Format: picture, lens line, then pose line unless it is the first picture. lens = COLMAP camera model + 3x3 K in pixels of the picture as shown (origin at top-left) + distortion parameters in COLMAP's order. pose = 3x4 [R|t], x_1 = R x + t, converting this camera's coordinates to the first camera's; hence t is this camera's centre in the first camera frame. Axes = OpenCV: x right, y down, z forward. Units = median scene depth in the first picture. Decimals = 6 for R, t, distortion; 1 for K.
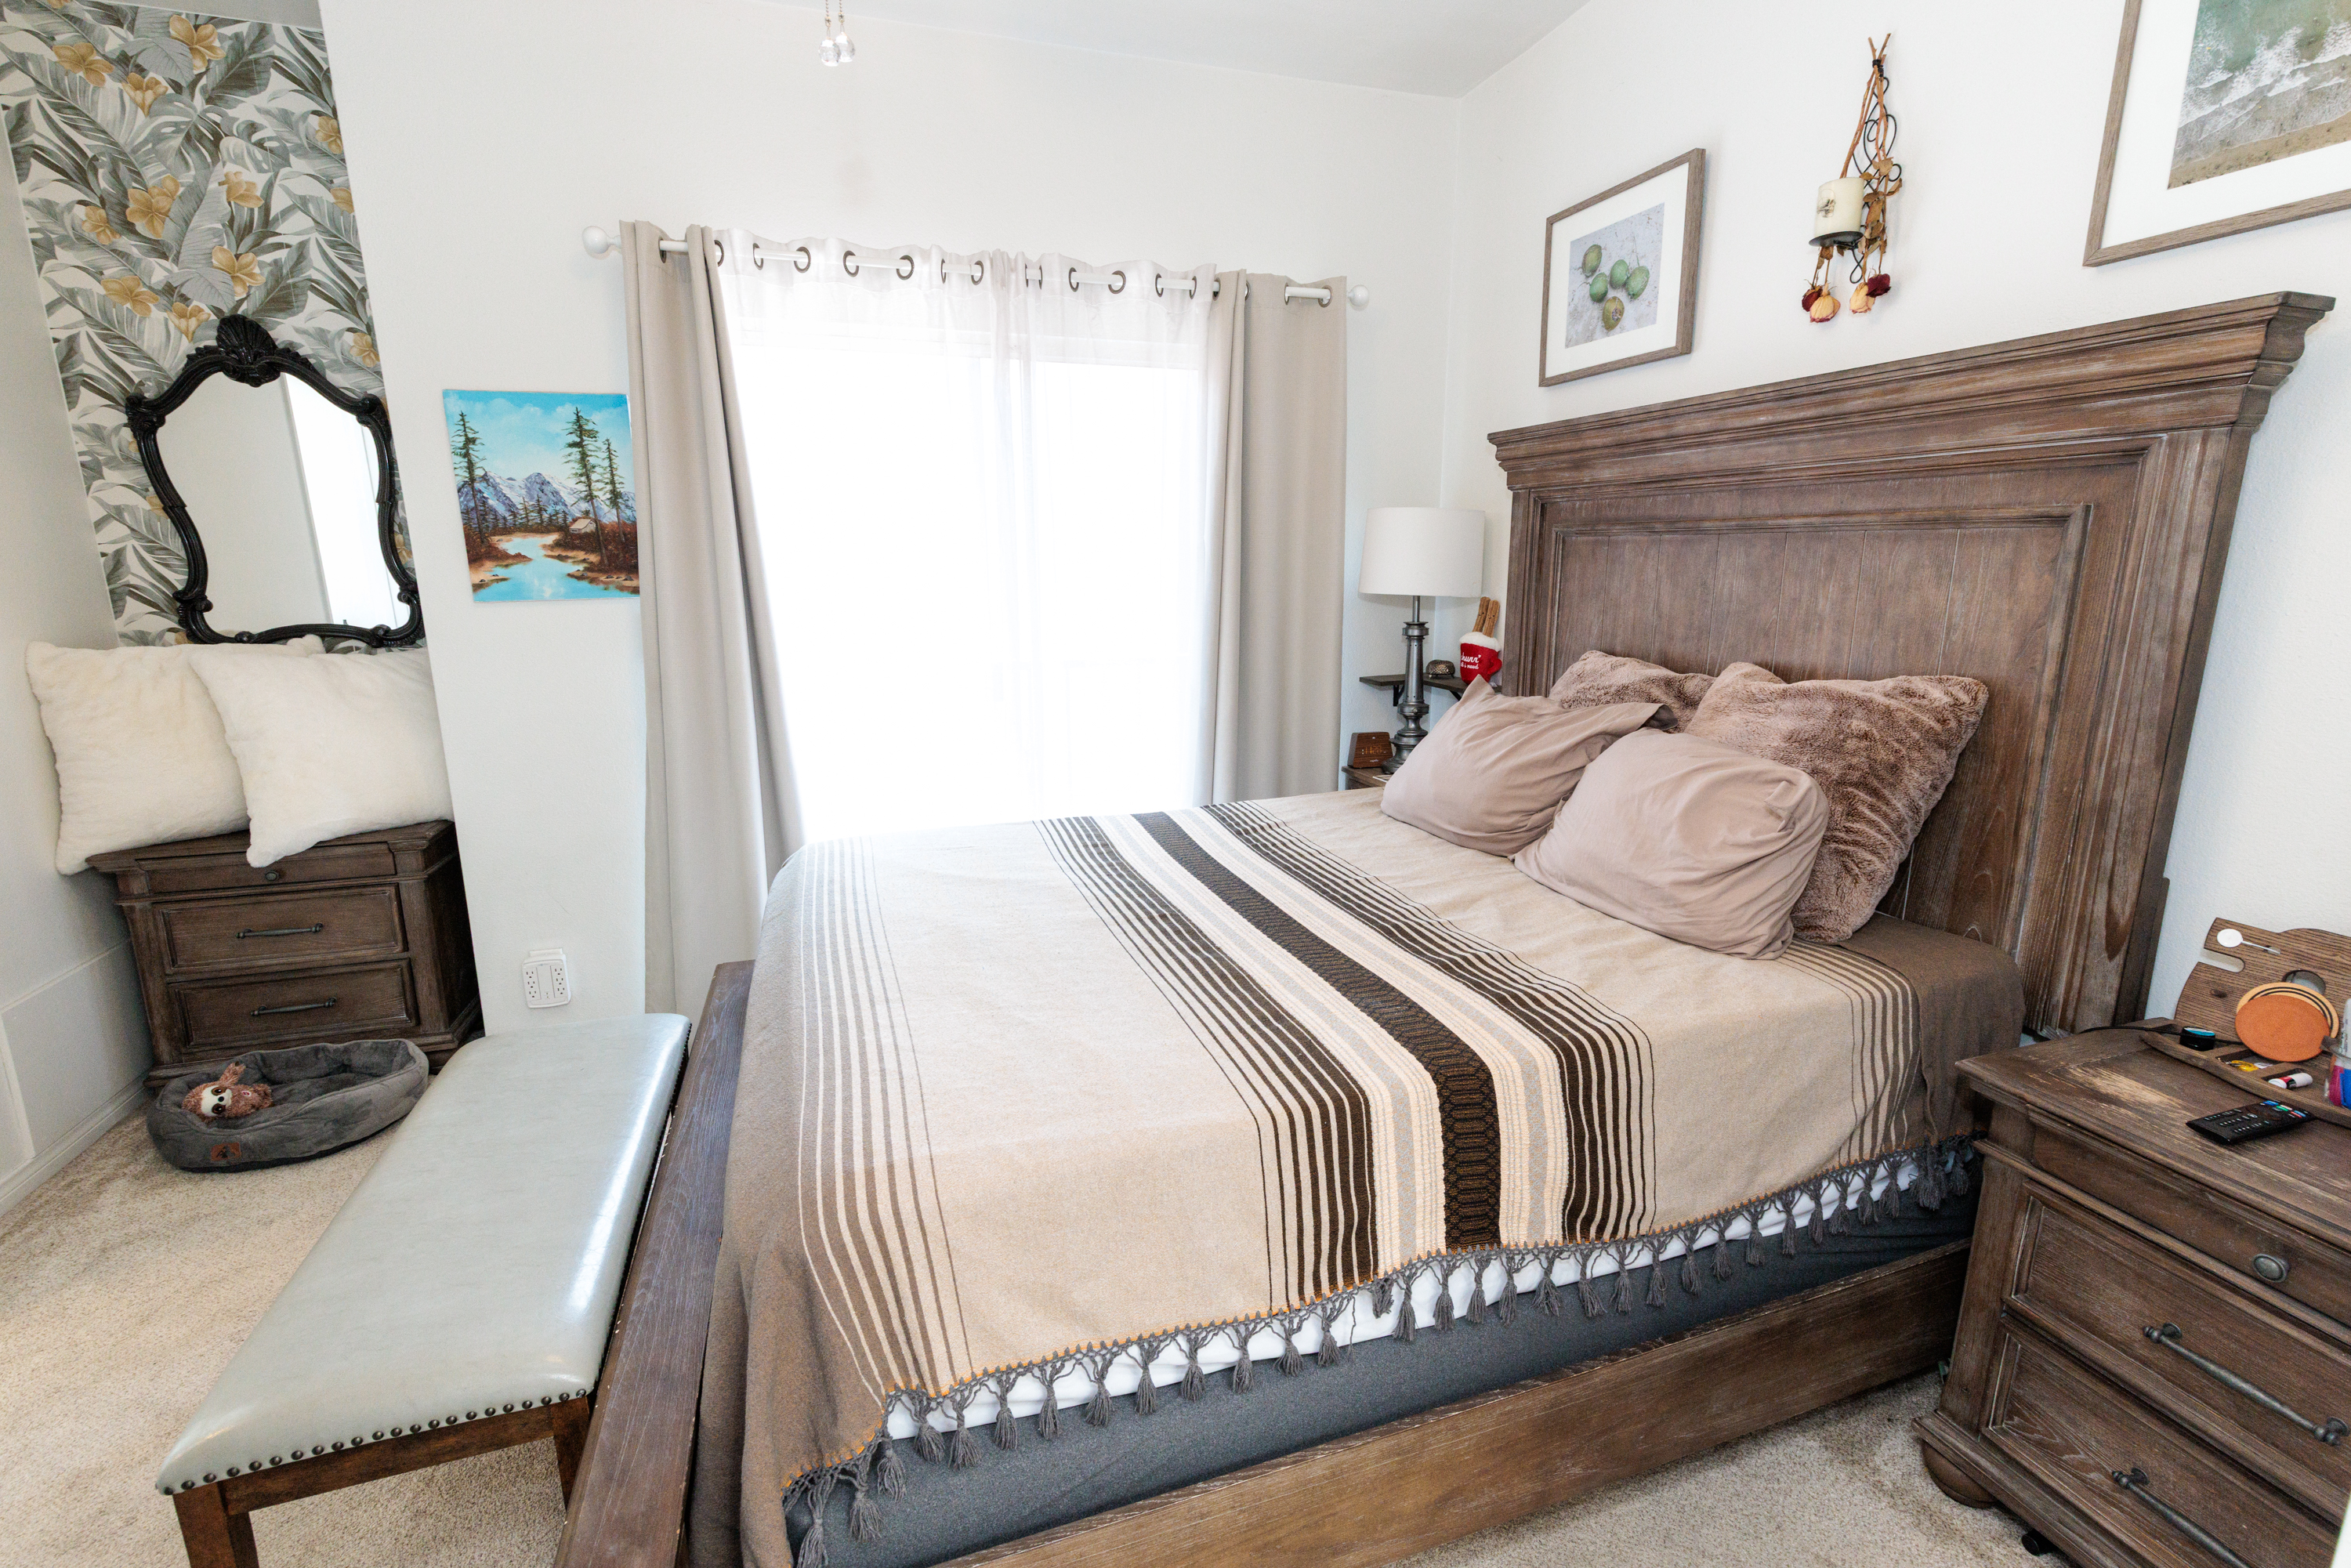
lens RADIAL K [[1057.7, 0, 1187.8], [0, 1057.7, 770.4], [0, 0, 1]] dist [-0.000269, -0.001117]
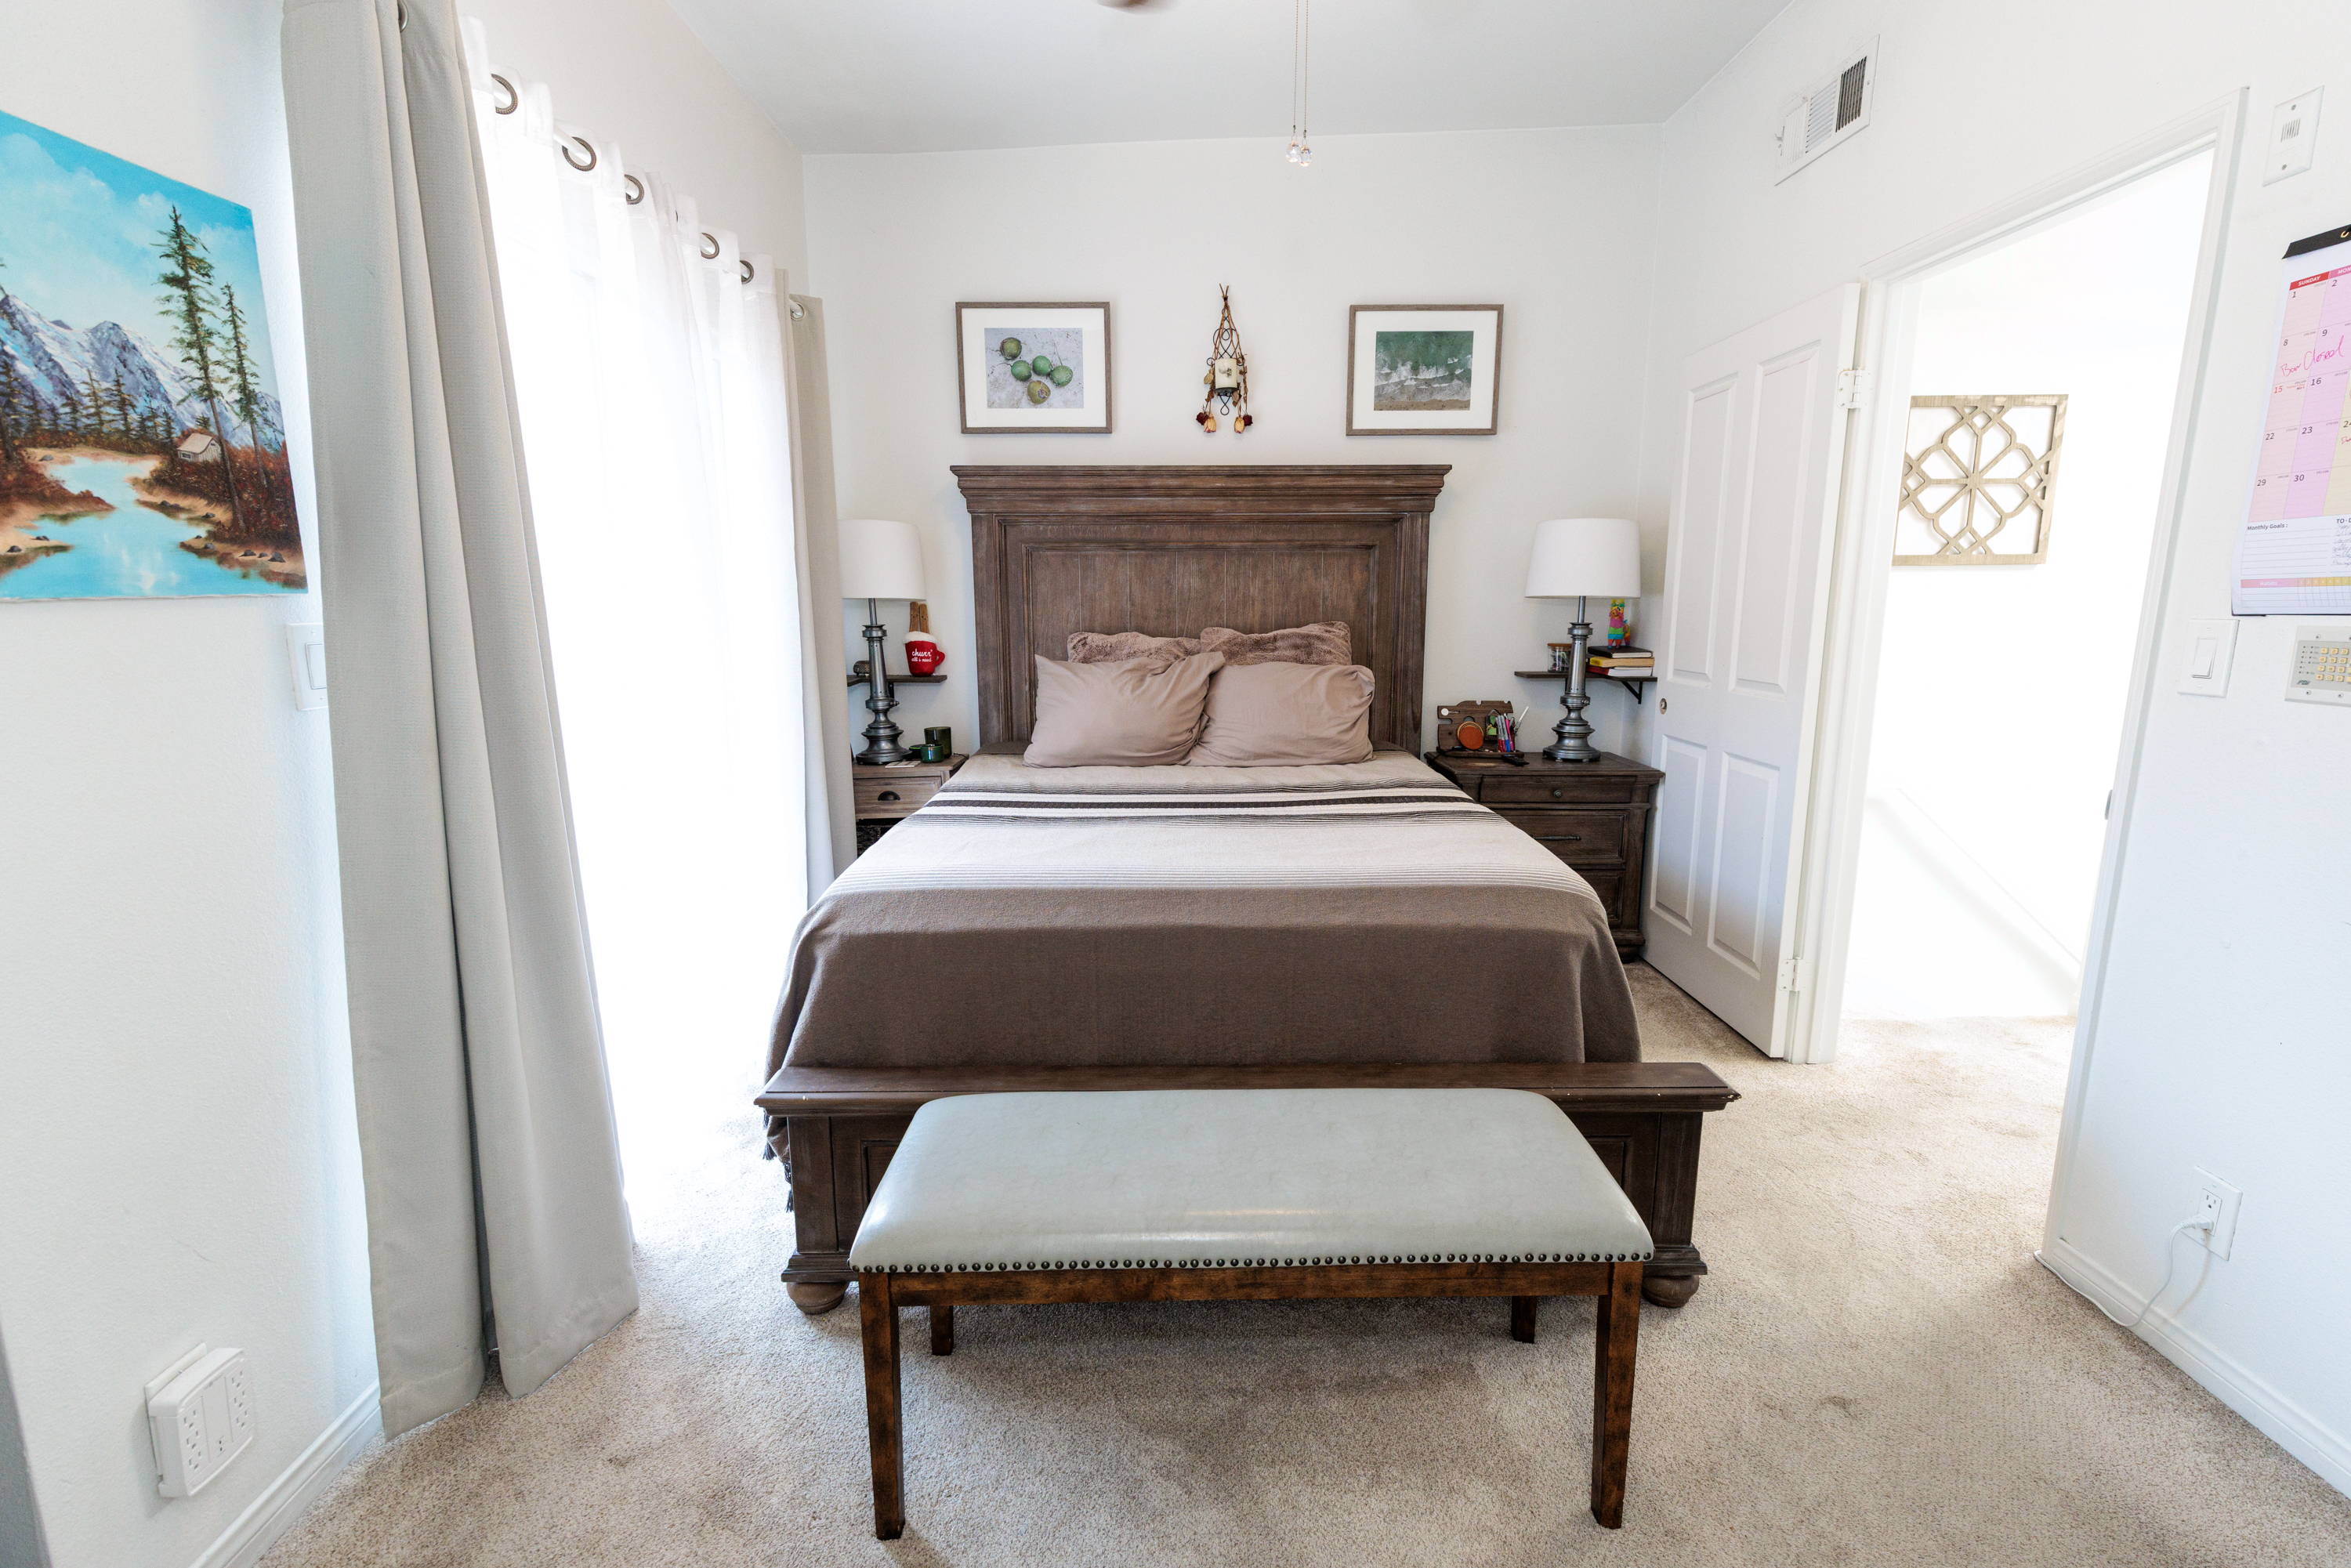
lens RADIAL K [[1057.7, 0, 1193.7], [0, 1057.7, 784.3], [0, 0, 1]] dist [-0.000269, -0.001117]
pose [[0.300290, -0.166206, 0.939256, -0.962512], [0.195595, 0.974506, 0.109910, -0.042203], [-0.933578, 0.150709, 0.325144, 0.444469]]
